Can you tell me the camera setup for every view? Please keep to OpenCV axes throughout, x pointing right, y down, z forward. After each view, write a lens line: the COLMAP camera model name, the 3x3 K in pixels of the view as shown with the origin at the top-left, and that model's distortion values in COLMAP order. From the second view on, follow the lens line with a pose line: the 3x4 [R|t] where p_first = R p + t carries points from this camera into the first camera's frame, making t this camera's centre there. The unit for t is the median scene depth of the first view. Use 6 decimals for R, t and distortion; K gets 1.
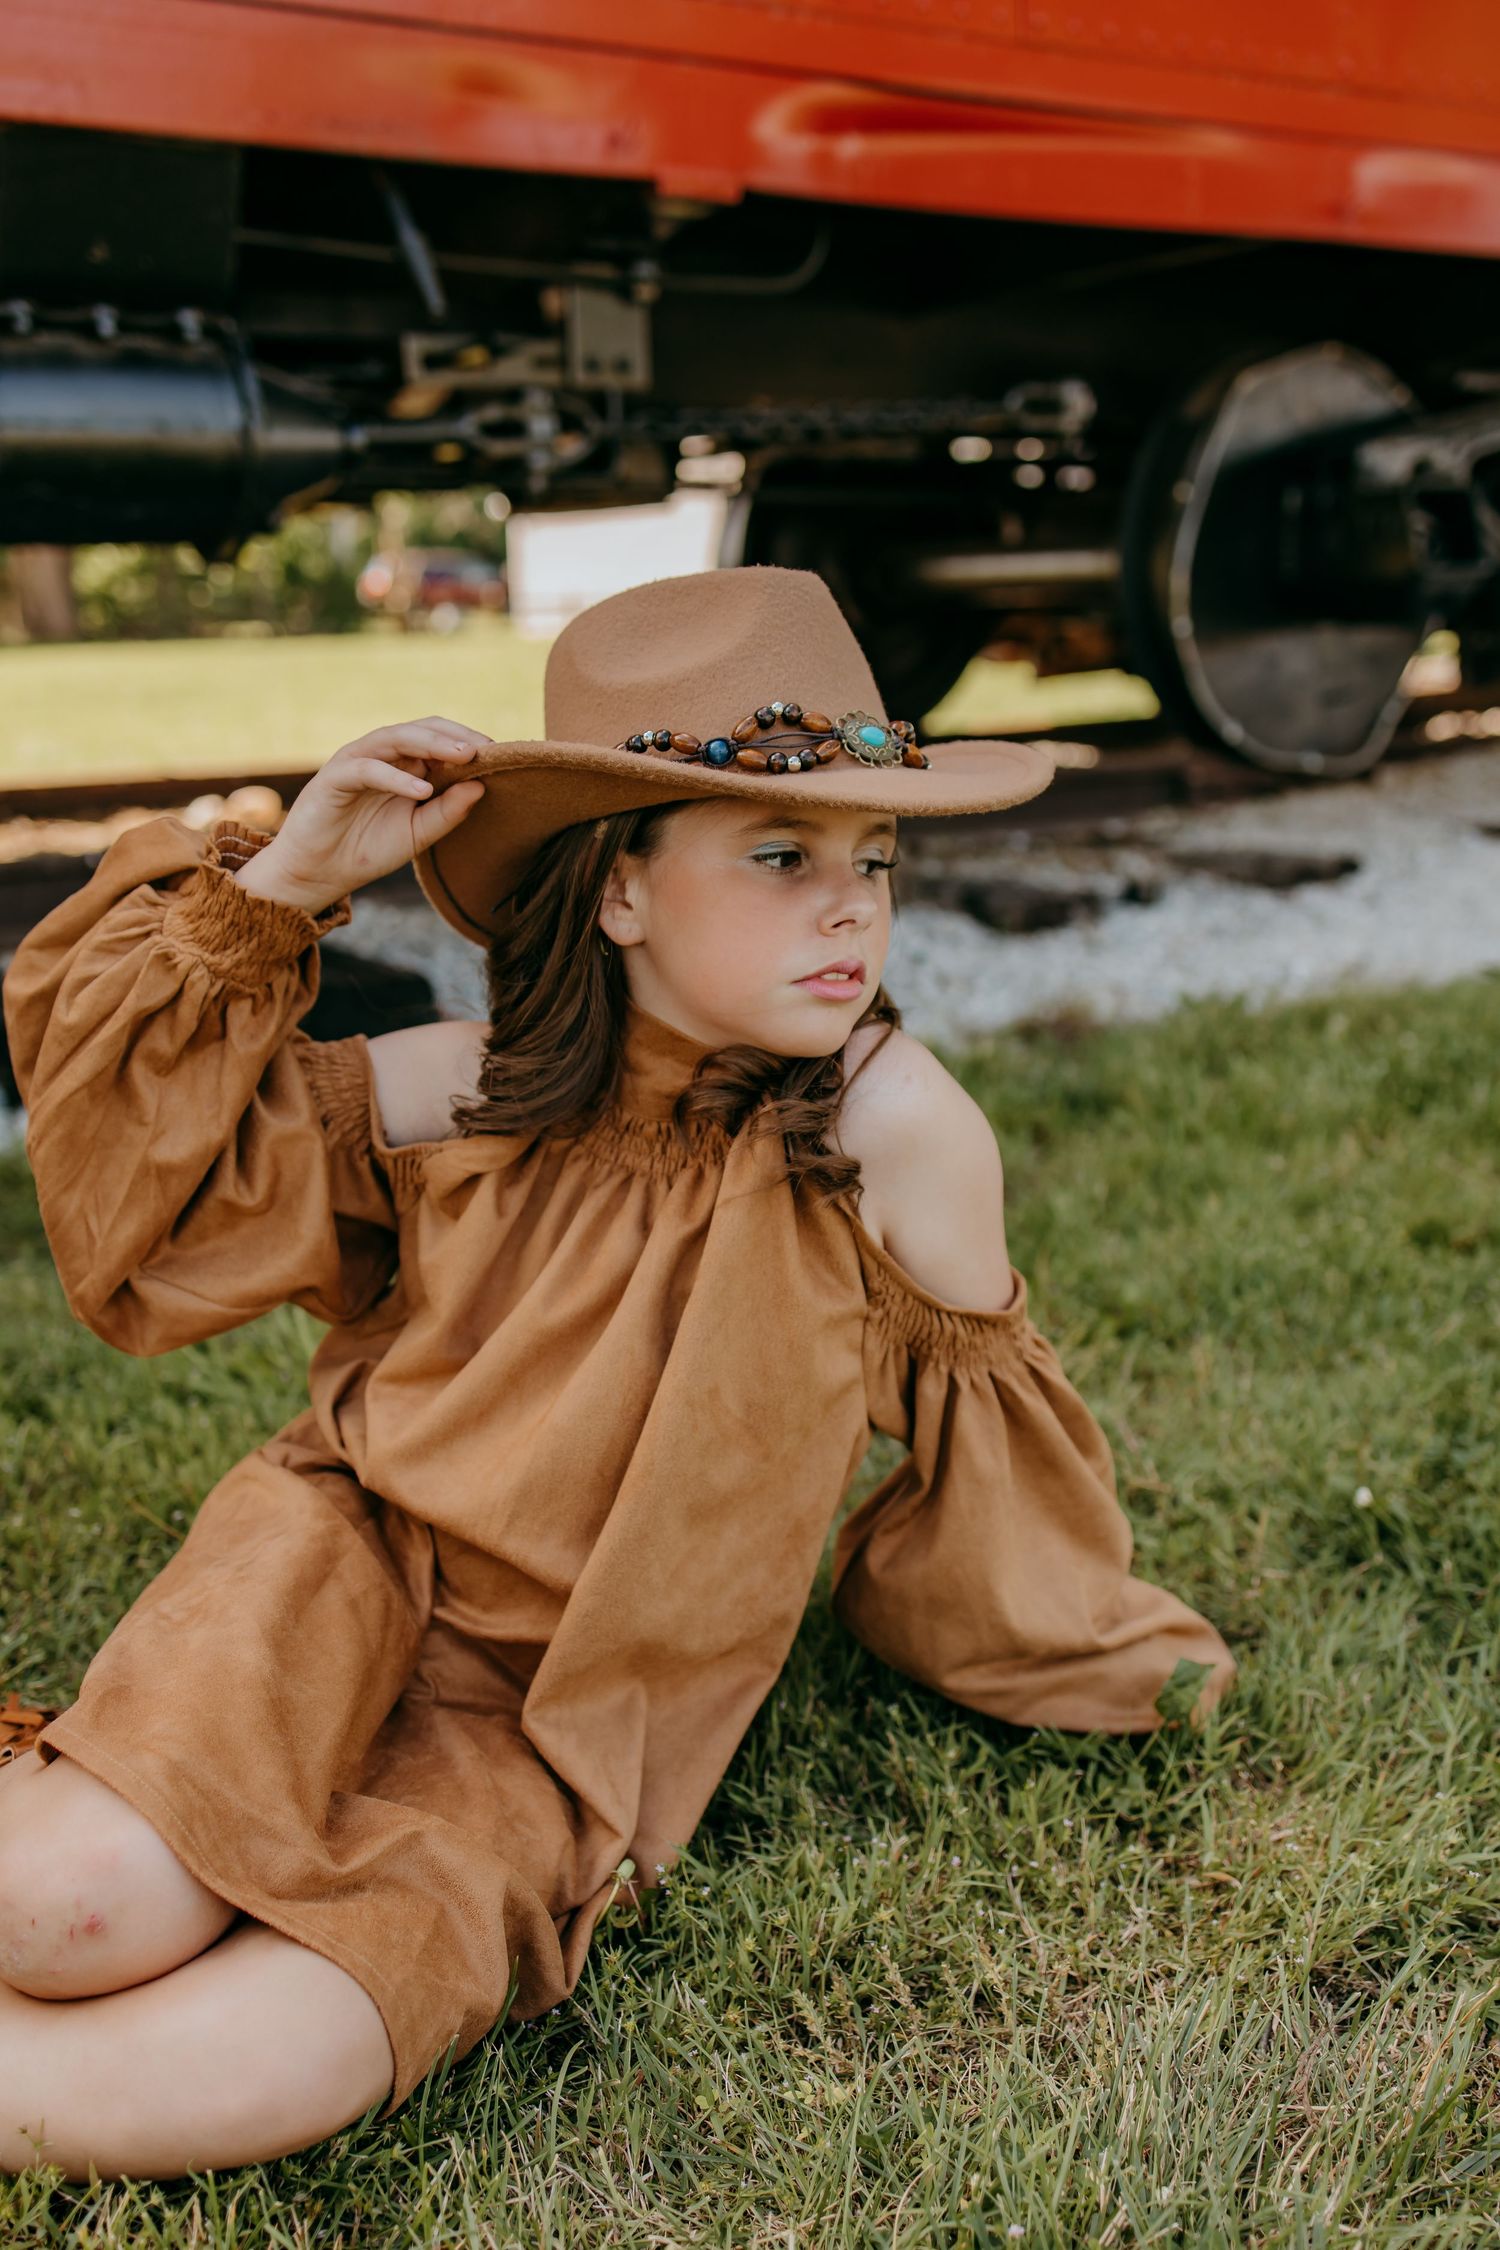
lens RADIAL K [[2265.5, 0, 750.0], [0, 2265.5, 1125.0], [0, 0, 1]] dist [0.004056, 0.030095]
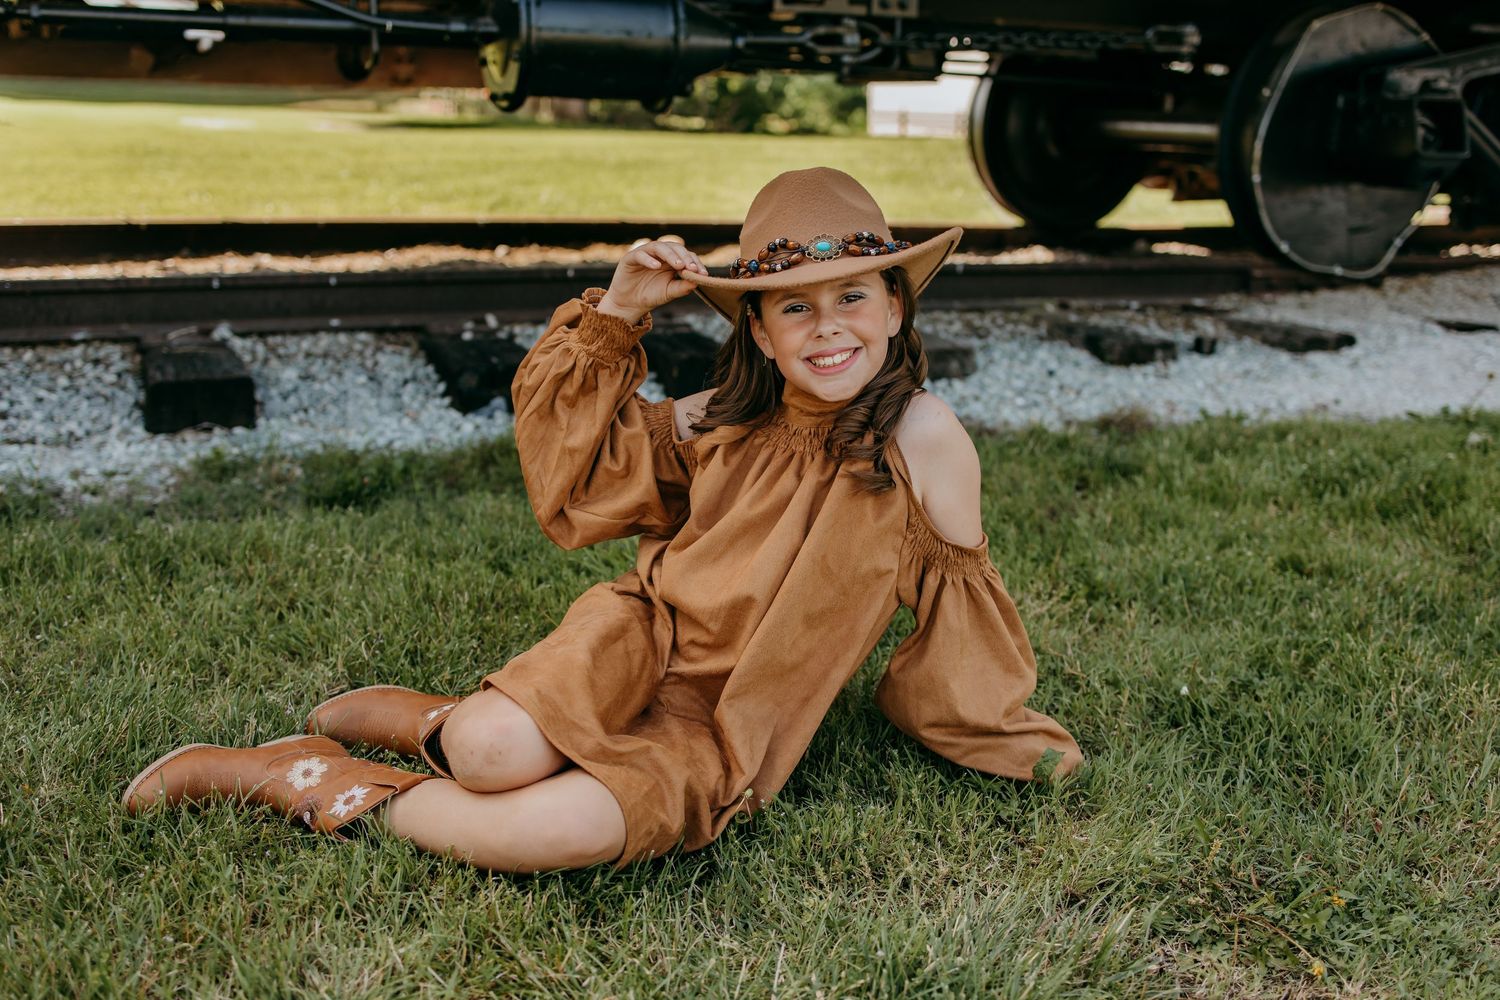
lens RADIAL K [[1508.1, 0, 750.0], [0, 1508.1, 500.0], [0, 0, 1]] dist [-0.006291, -0.006534]
pose [[0.981838, 0.106247, -0.157184, 0.078666], [-0.101944, 0.994167, 0.035216, 0.002171], [0.160008, -0.018552, 0.986941, -0.210232]]
